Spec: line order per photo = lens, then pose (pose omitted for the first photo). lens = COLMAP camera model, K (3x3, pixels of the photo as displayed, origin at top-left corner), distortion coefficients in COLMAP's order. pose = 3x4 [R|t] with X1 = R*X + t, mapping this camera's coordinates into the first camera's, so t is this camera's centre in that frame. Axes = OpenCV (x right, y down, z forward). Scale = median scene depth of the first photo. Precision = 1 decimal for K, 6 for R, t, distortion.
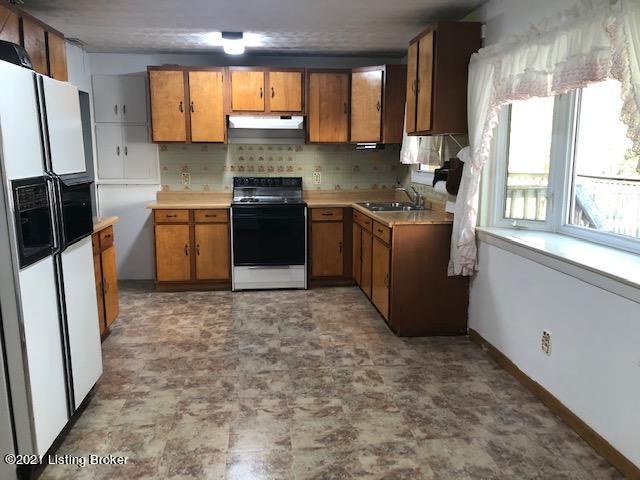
lens RADIAL K [[521.6, 0, 320.7], [0, 521.6, 241.9], [0, 0, 1]] dist [0.018258, -0.004793]
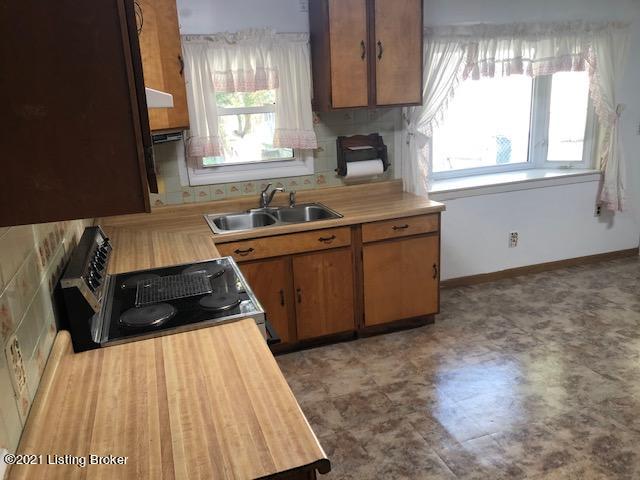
lens RADIAL K [[521.6, 0, 320.7], [0, 521.6, 241.9], [0, 0, 1]] dist [0.018258, -0.004793]
pose [[-0.209921, -0.262067, 0.941942, -0.805955], [0.213508, 0.927869, 0.305734, -0.350763], [-0.954121, 0.265292, -0.138826, 1.565959]]
